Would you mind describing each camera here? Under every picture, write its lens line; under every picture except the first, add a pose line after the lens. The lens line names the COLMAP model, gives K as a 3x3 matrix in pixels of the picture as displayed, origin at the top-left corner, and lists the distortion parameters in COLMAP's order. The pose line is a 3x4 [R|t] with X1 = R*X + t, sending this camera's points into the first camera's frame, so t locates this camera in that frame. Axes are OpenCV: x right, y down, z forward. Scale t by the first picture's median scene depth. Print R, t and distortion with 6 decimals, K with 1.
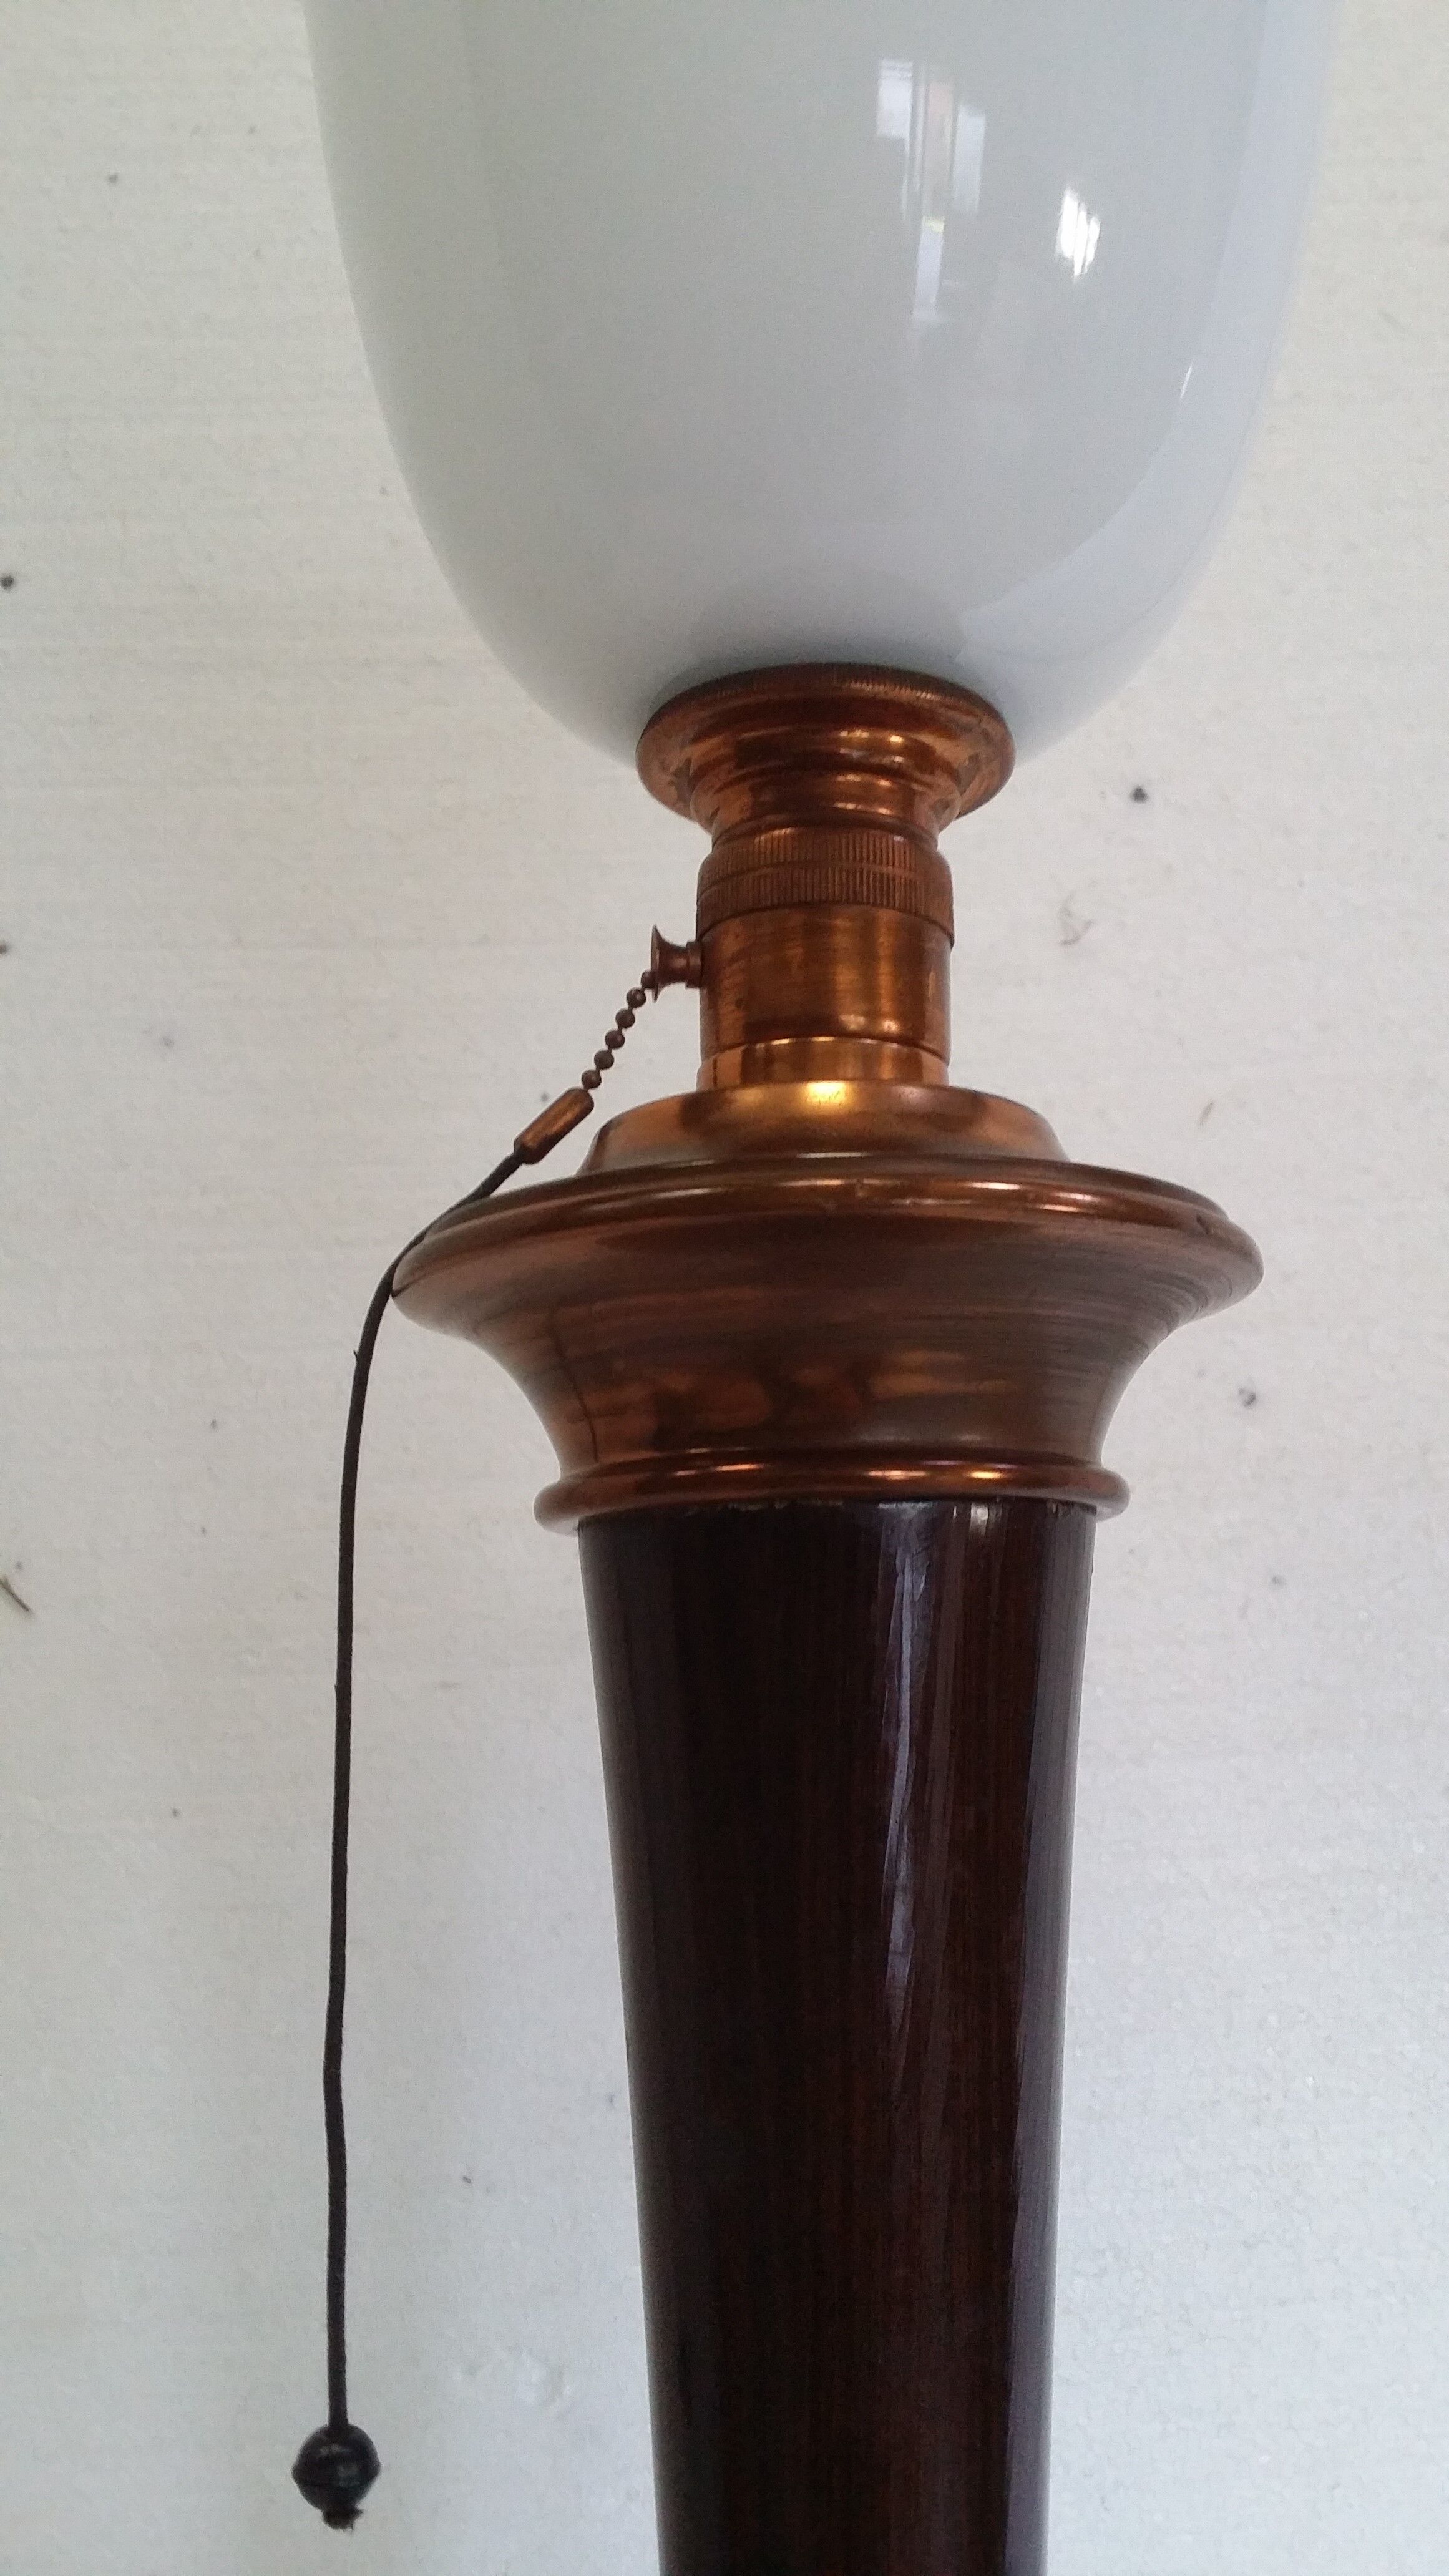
lens RADIAL K [[2368.4, 0, 747.7], [0, 2368.4, 1263.3], [0, 0, 1]] dist [0.159126, -0.379706]
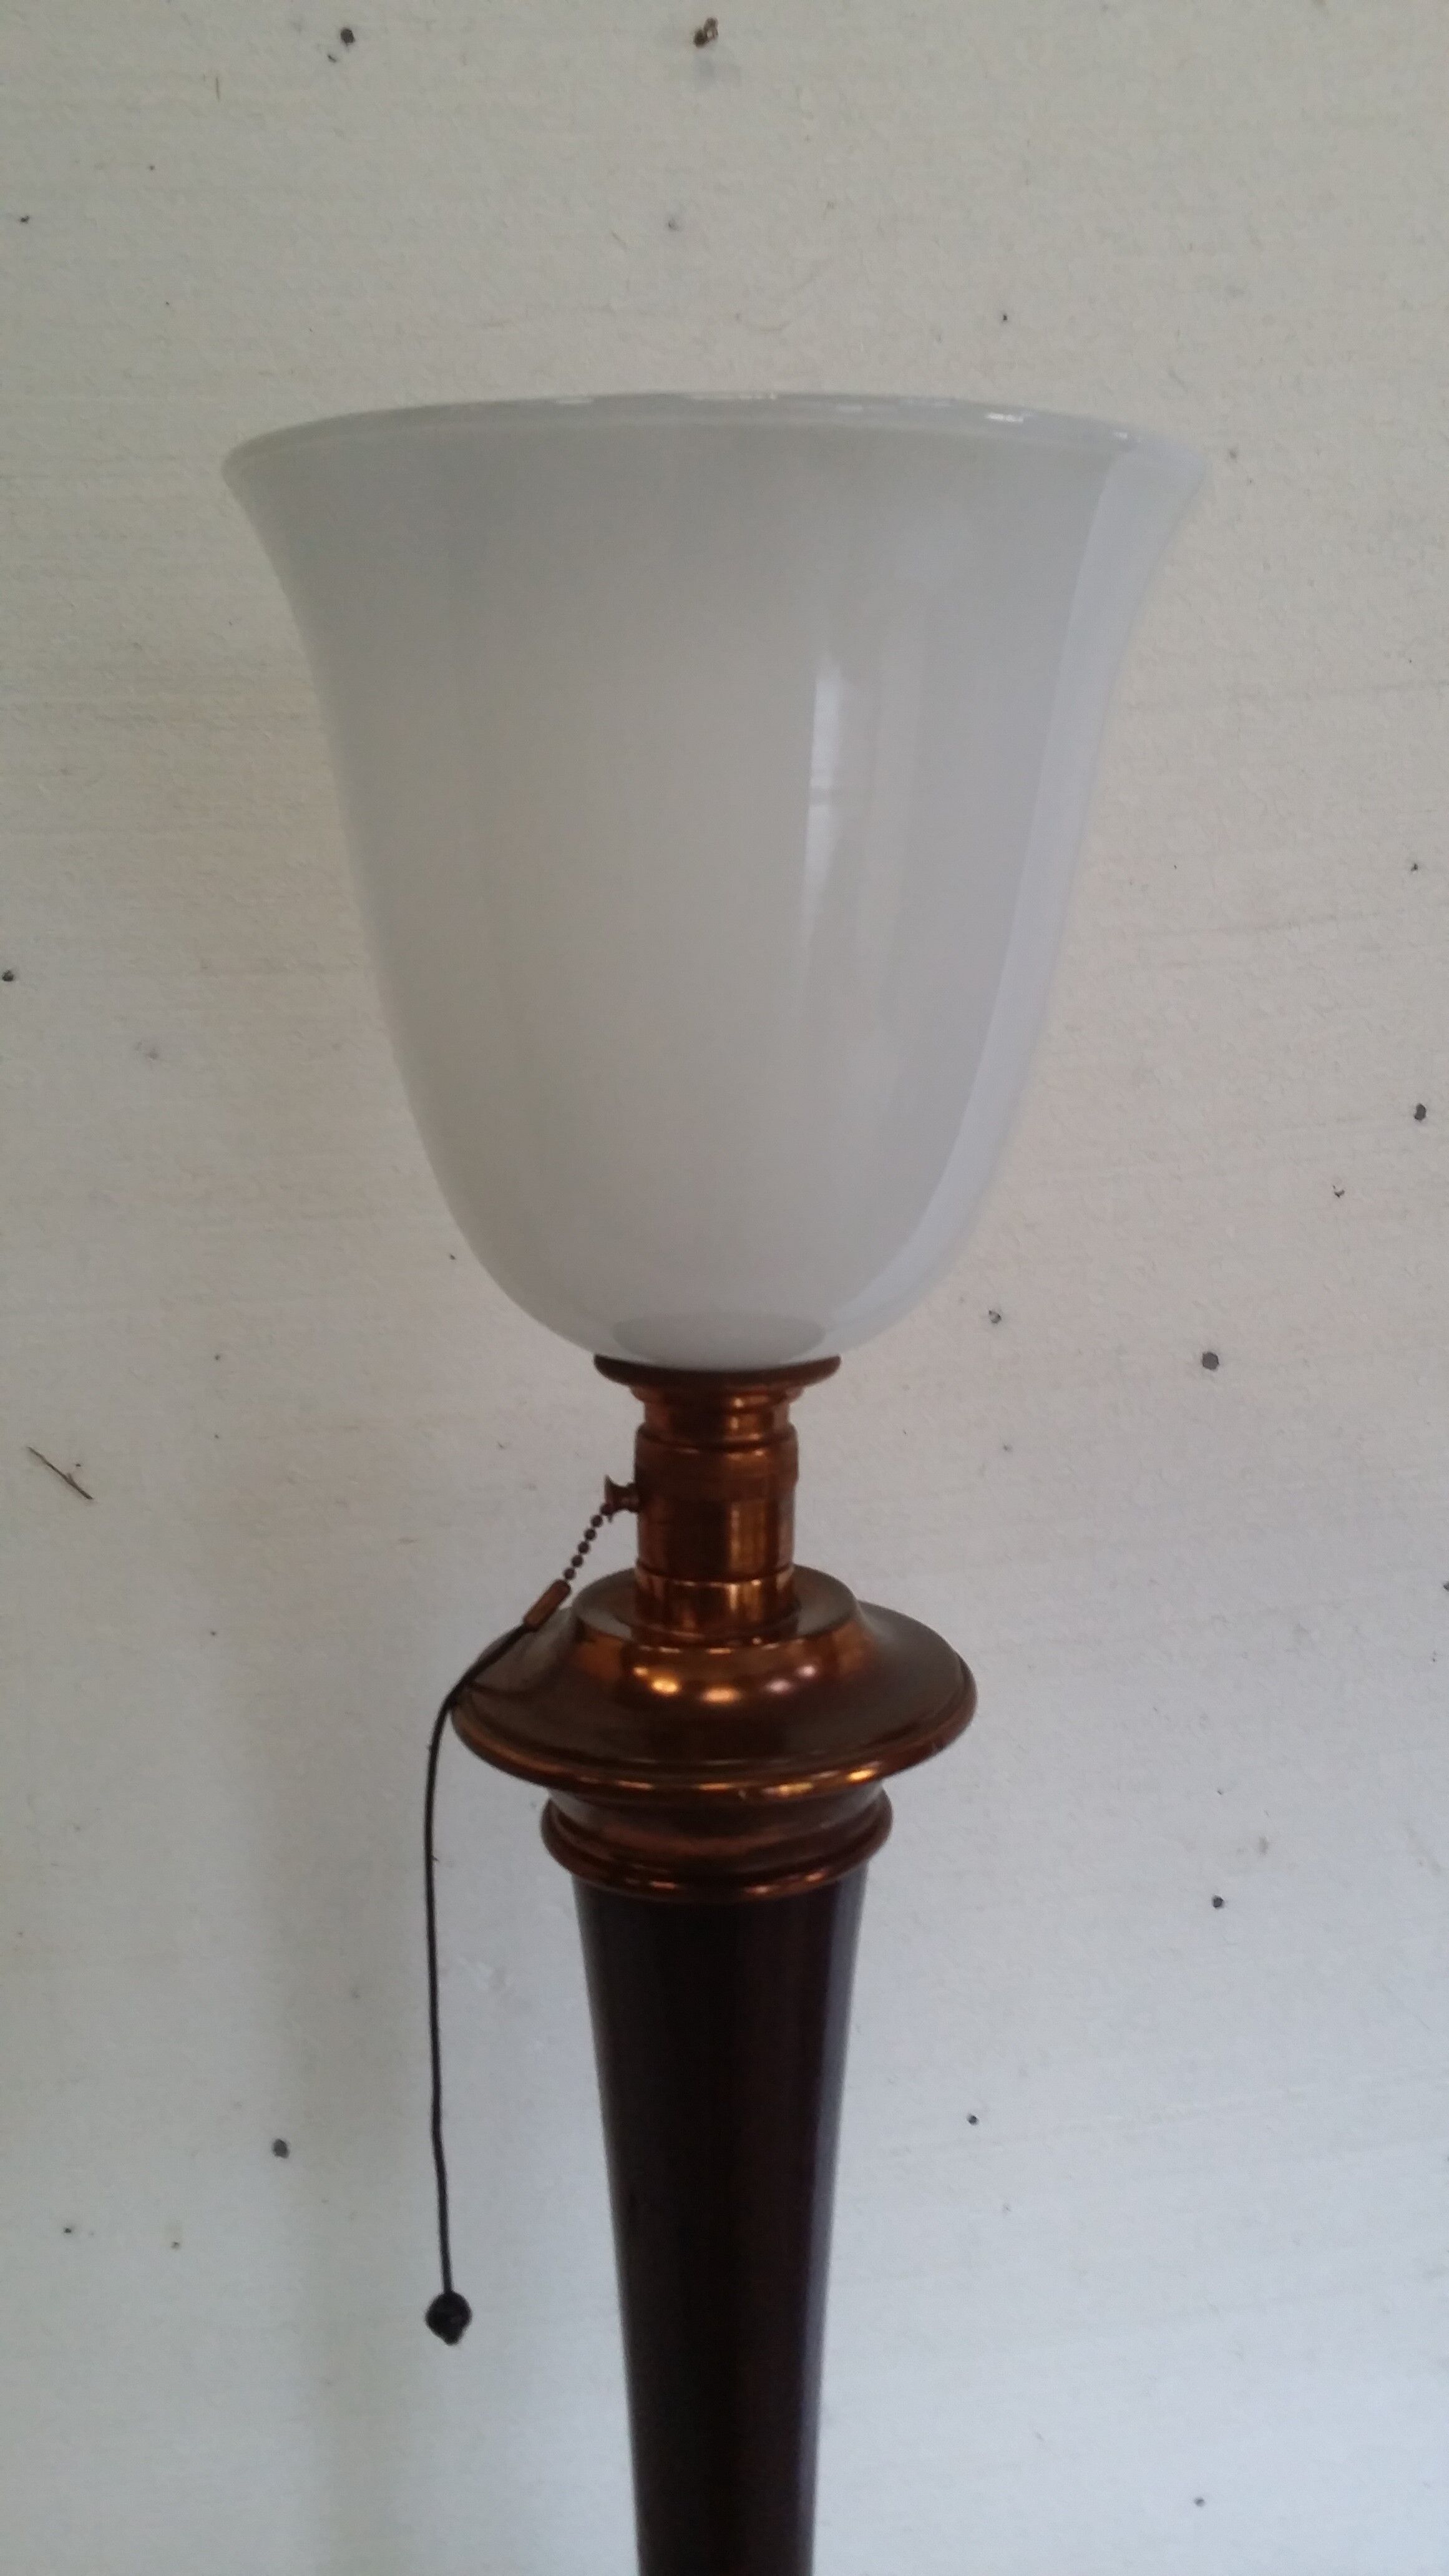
lens RADIAL K [[2368.4, 0, 747.7], [0, 2368.4, 1263.3], [0, 0, 1]] dist [0.159126, -0.379706]
pose [[0.996317, -0.013083, 0.084744, -0.078130], [-0.019058, 0.929787, 0.367604, -0.847518], [-0.083604, -0.367866, 0.926113, -0.401208]]
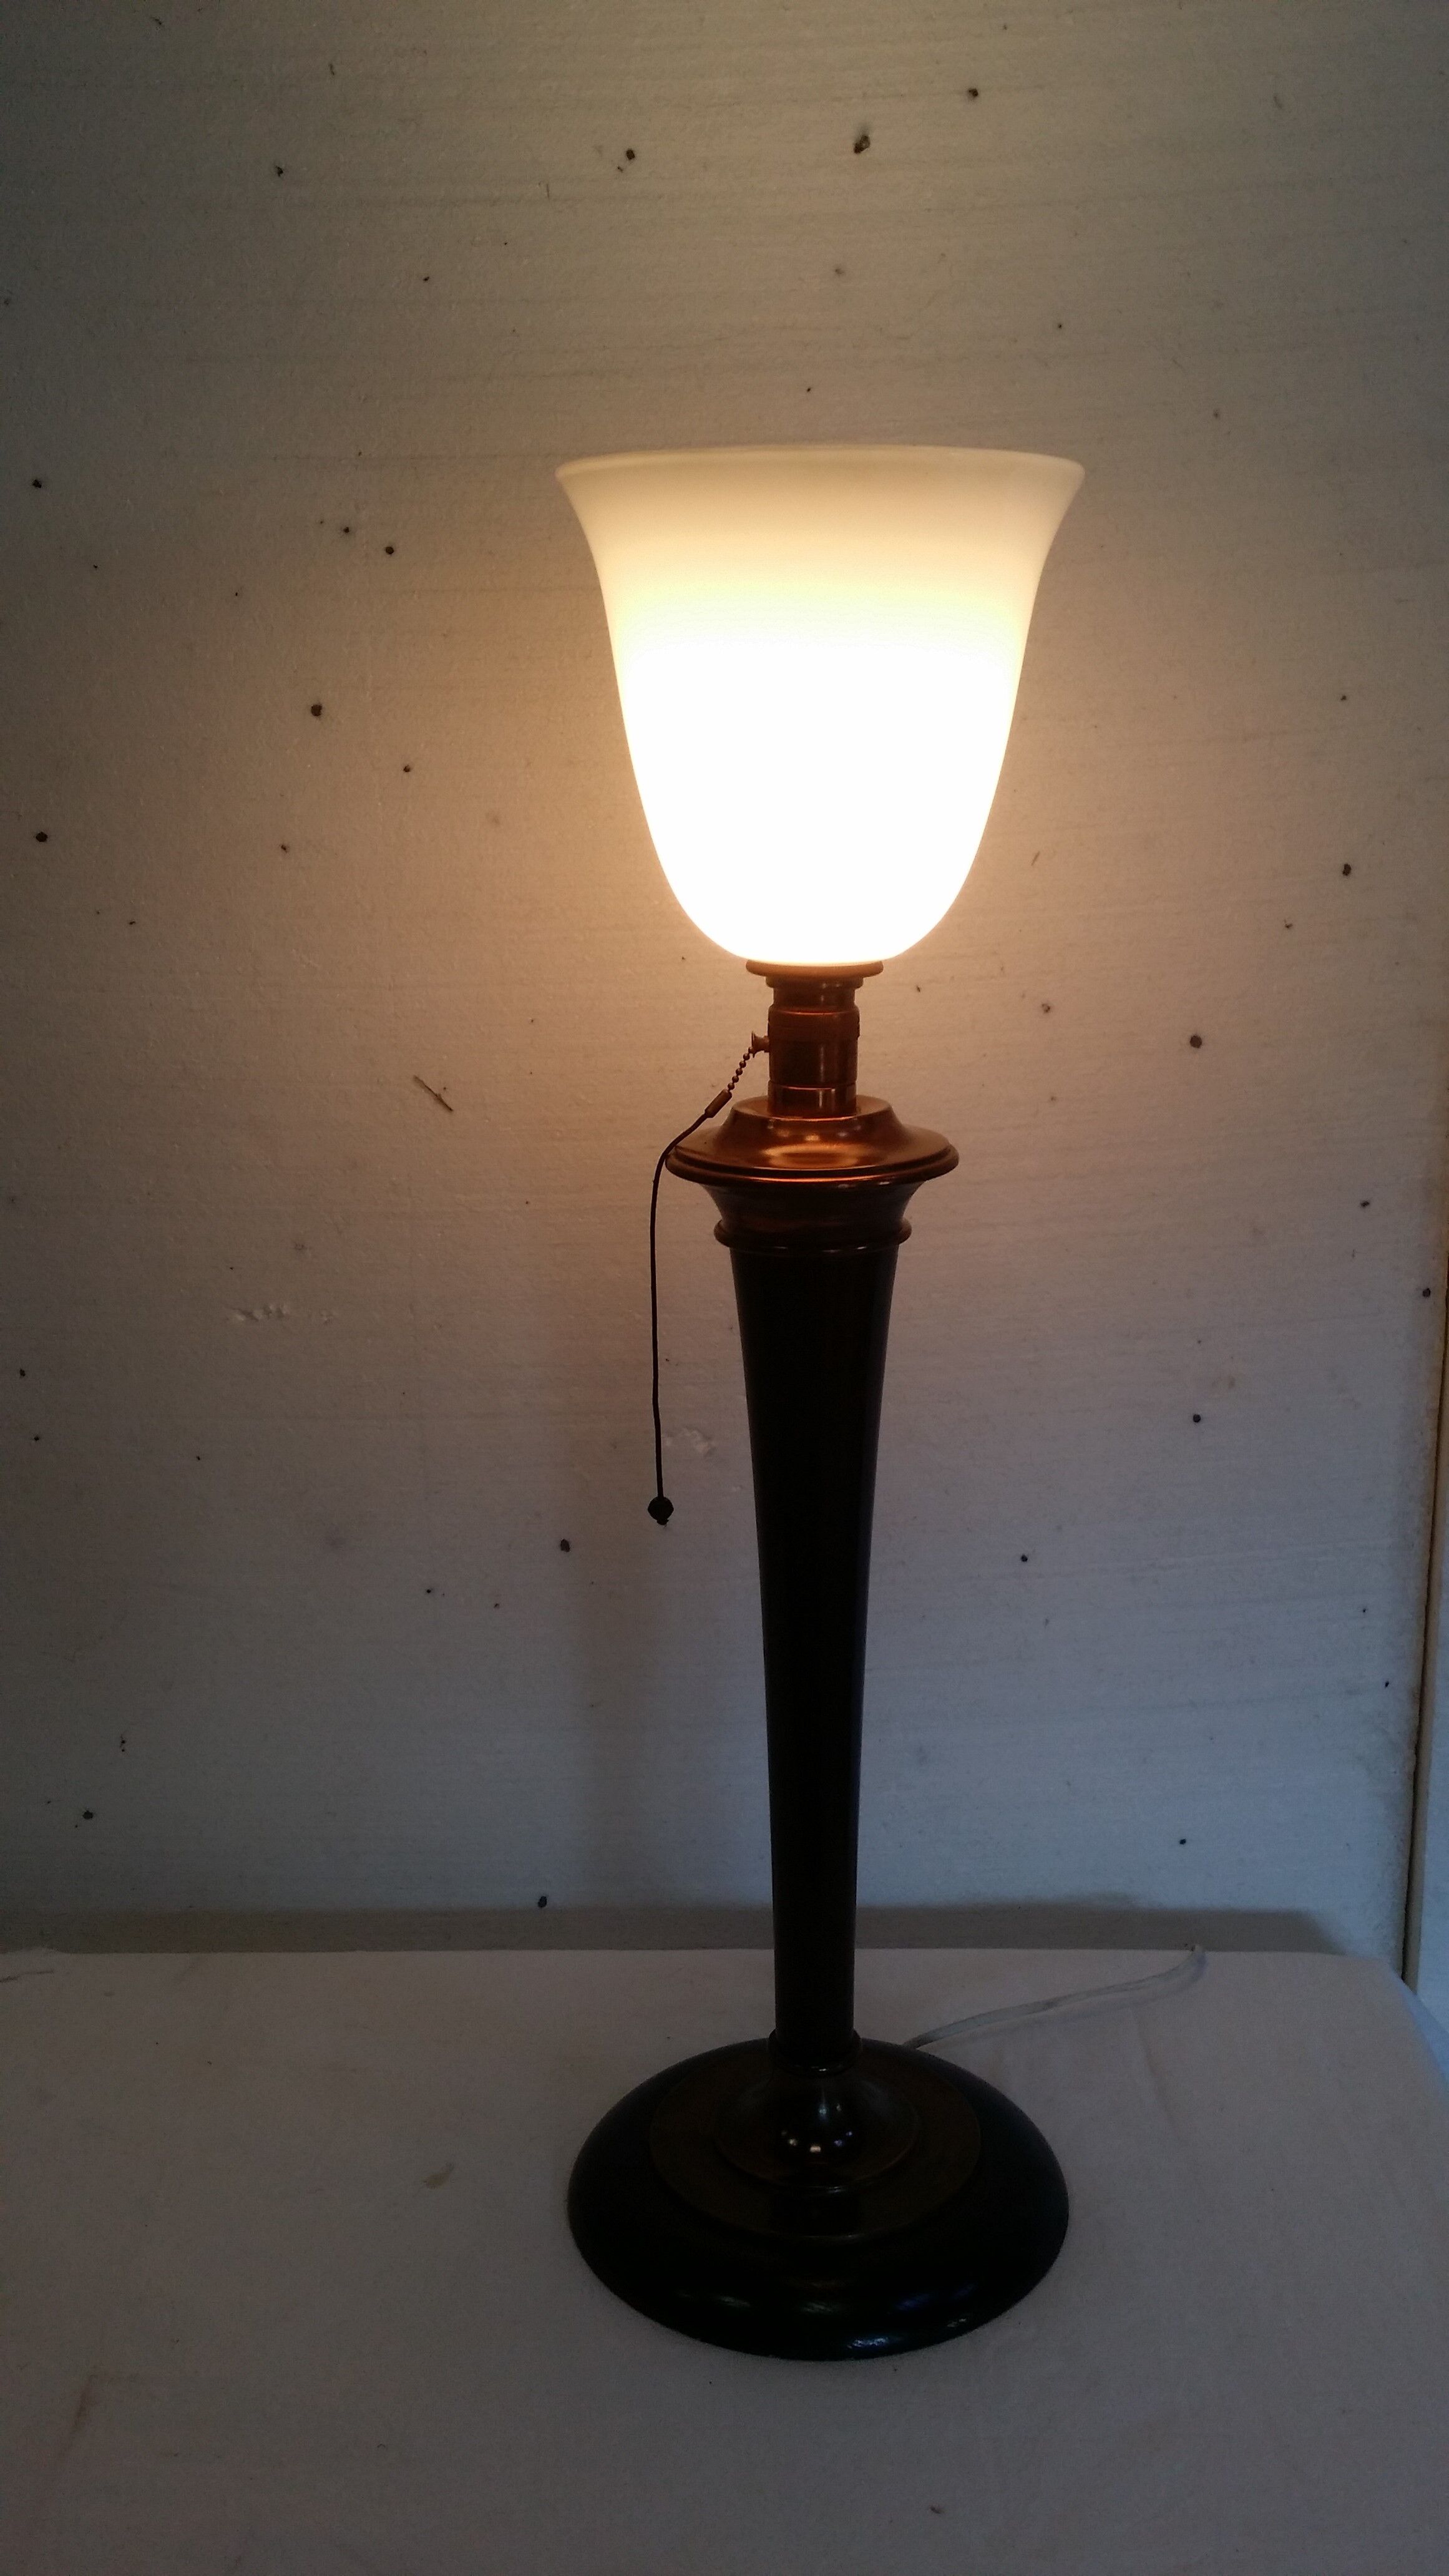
lens RADIAL K [[2368.4, 0, 747.7], [0, 2368.4, 1263.3], [0, 0, 1]] dist [0.159126, -0.379706]
pose [[0.999470, 0.010170, -0.030925, 0.044083], [0.003589, 0.909738, 0.415167, -1.056769], [0.032356, -0.415058, 0.909219, -1.663298]]
